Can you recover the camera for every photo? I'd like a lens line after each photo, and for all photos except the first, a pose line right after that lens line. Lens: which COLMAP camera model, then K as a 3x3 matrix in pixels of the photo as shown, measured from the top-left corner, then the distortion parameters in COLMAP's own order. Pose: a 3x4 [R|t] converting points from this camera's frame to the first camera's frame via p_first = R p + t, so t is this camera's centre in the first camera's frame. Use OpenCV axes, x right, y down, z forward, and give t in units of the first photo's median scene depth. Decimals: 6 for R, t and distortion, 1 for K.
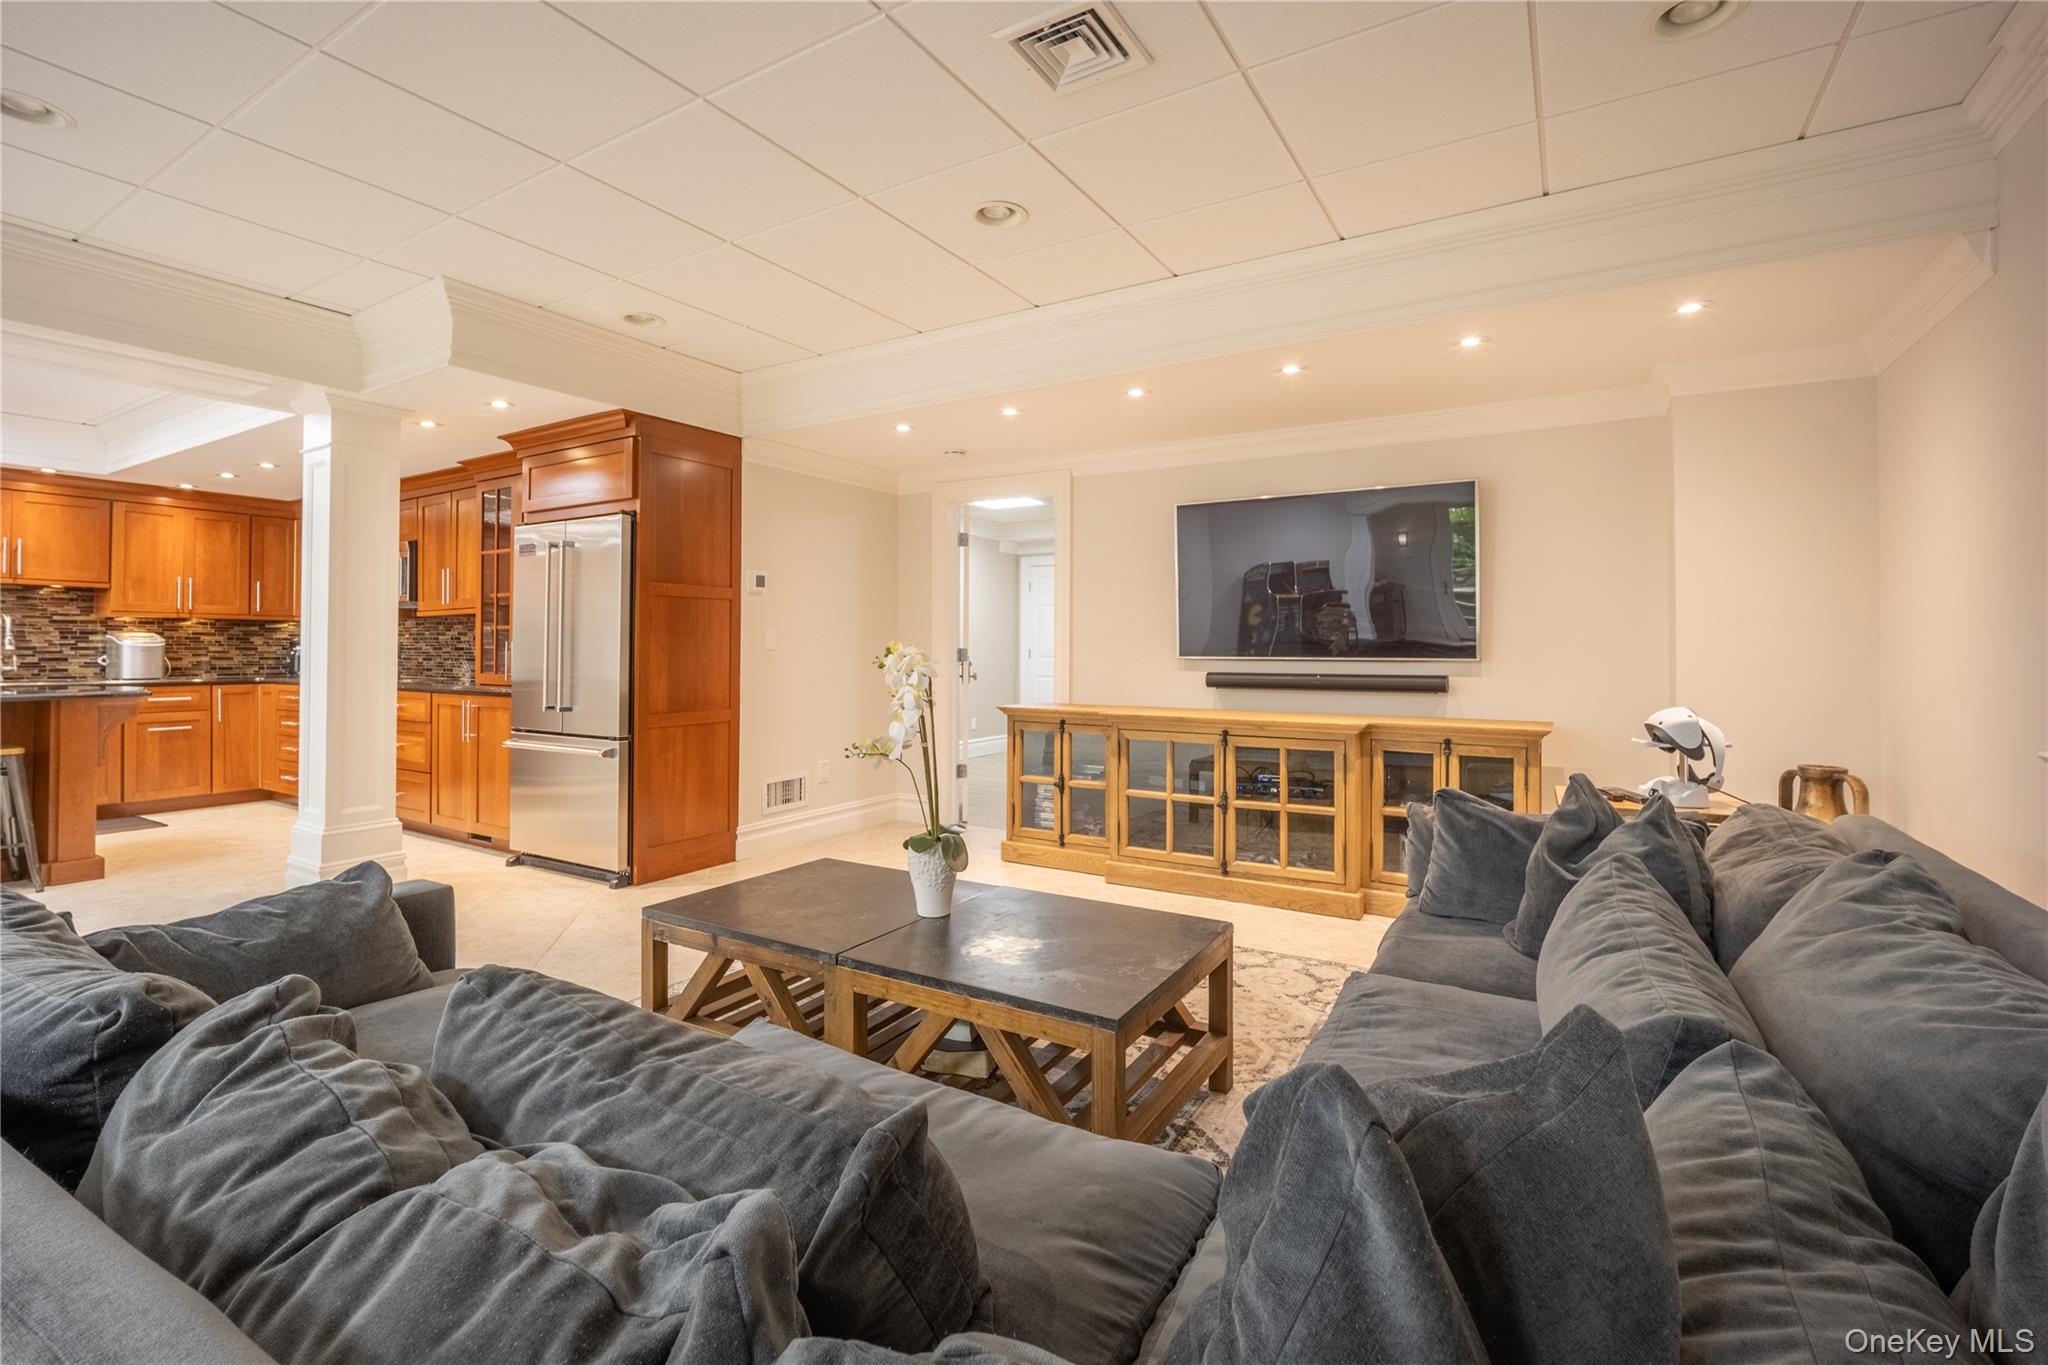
lens RADIAL K [[913.1, 0, 1023.5], [0, 913.1, 631.4], [0, 0, 1]] dist [0.028395, 0.000175]
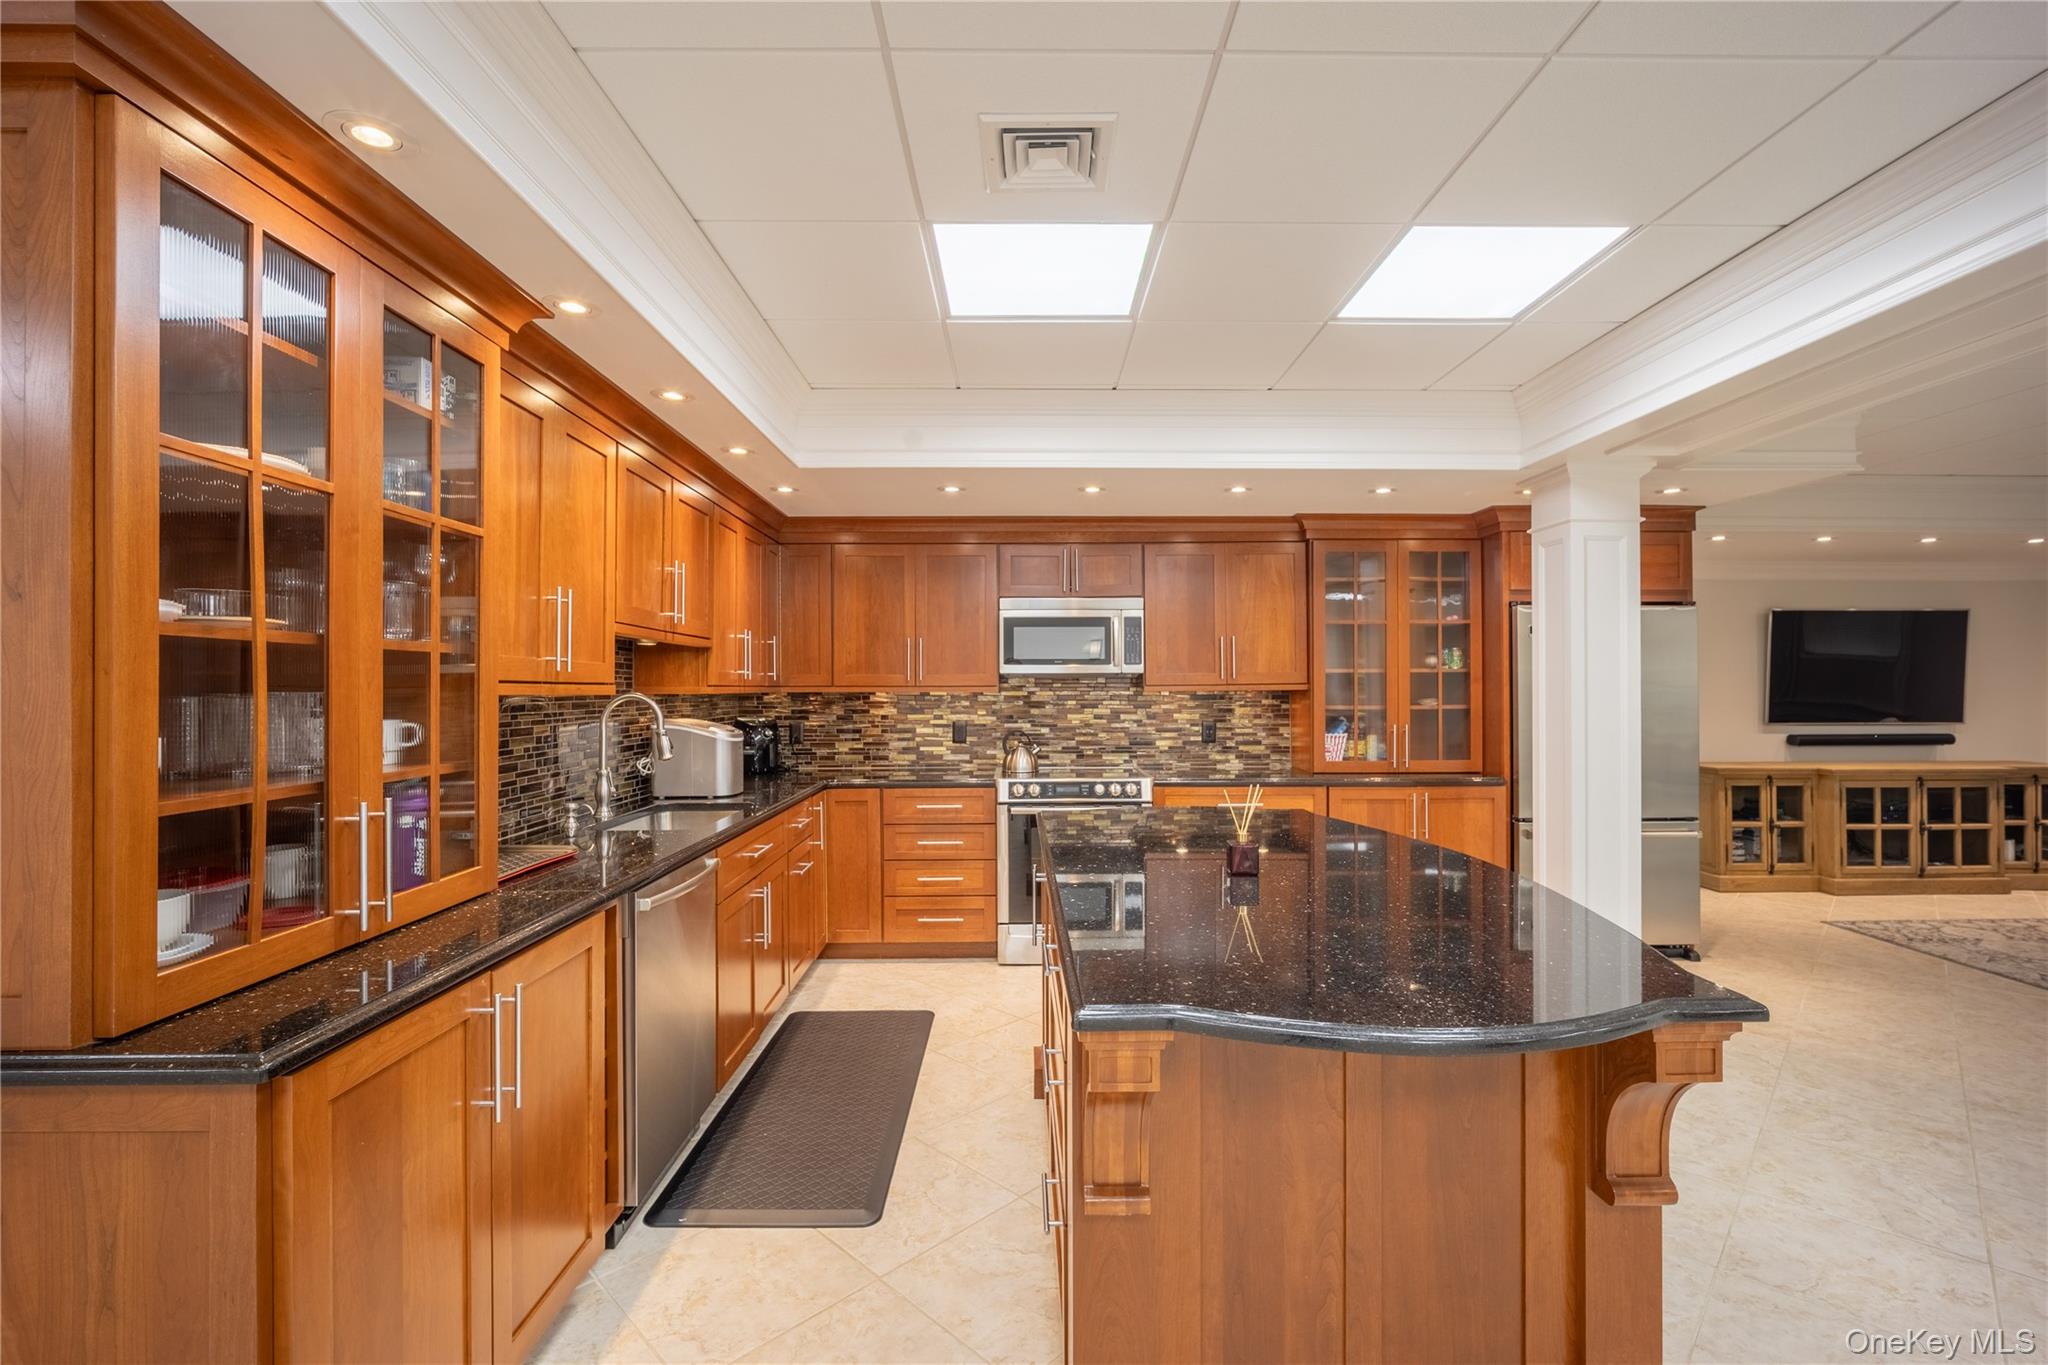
lens RADIAL K [[901.6, 0, 1024.0], [0, 901.6, 682.5], [0, 0, 1]] dist [-0.004077, 0.000658]
pose [[0.850347, 0.001806, 0.526220, -1.687590], [-0.005420, 0.999971, 0.005327, -0.038393], [-0.526195, -0.007382, 0.850332, 0.538713]]
